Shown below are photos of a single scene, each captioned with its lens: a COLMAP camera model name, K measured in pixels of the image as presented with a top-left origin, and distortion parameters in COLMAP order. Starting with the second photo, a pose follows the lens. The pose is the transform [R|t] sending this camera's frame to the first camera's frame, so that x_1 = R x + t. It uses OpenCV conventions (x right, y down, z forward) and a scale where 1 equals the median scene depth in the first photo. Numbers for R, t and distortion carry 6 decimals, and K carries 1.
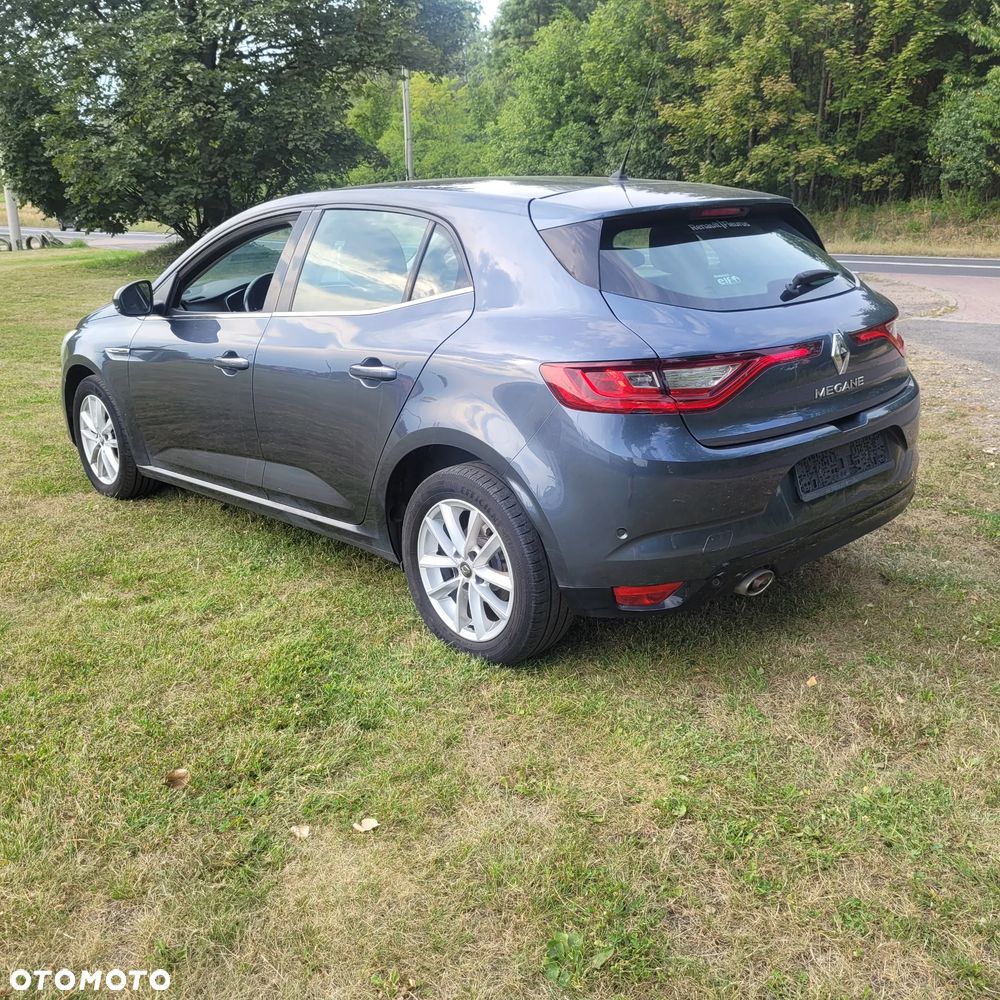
lens RADIAL K [[1037.0, 0, 527.6], [0, 1037.0, 494.3], [0, 0, 1]] dist [0.050146, -0.037539]
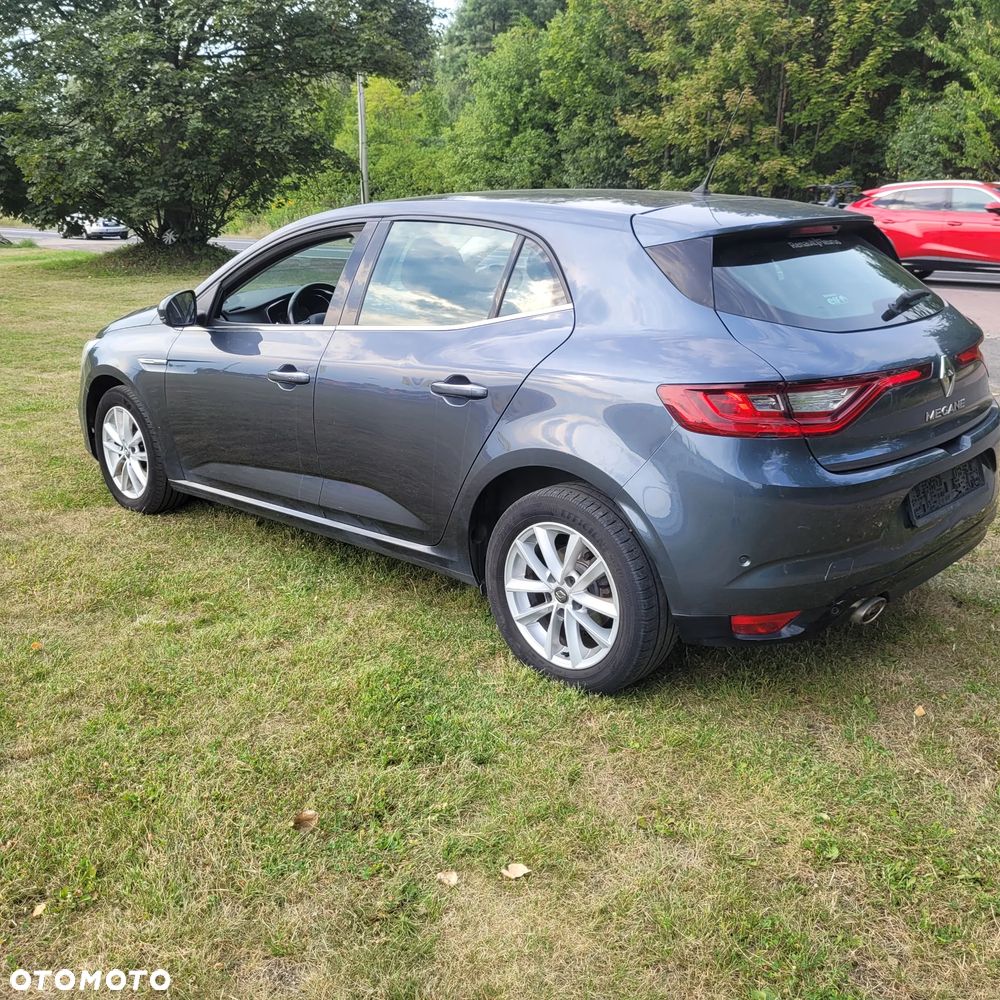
lens RADIAL K [[1035.4, 0, 504.9], [0, 1035.4, 494.1], [0, 0, 1]] dist [0.042975, -0.026933]
pose [[0.999283, 0.004228, 0.037617, -0.048695], [-0.004074, 0.999983, -0.004160, -0.005702], [-0.037634, 0.004003, 0.999284, 0.011428]]
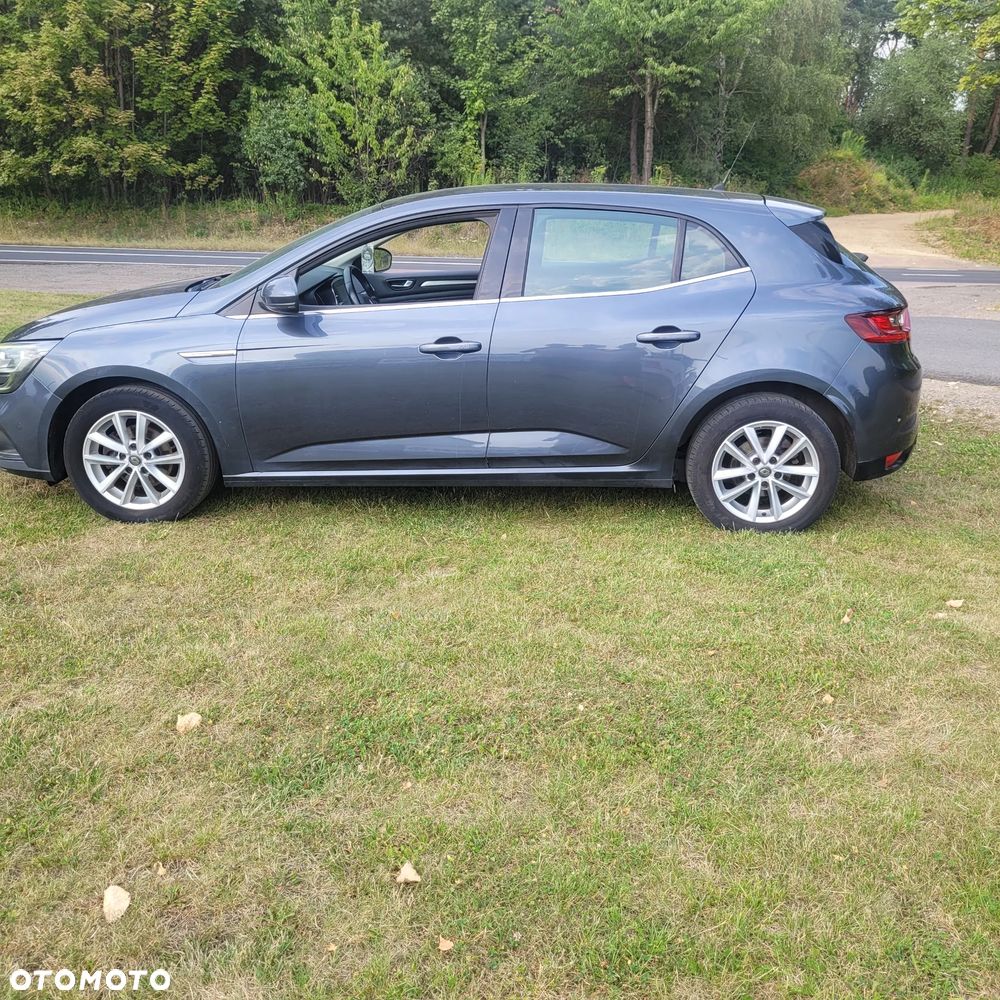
lens RADIAL K [[1037.0, 0, 527.6], [0, 1037.0, 494.3], [0, 0, 1]] dist [0.050146, -0.037539]
pose [[0.724323, -0.165481, 0.669307, -0.401279], [0.163989, 0.984260, 0.065881, -0.013341], [-0.669674, 0.062040, 0.740059, 0.060532]]
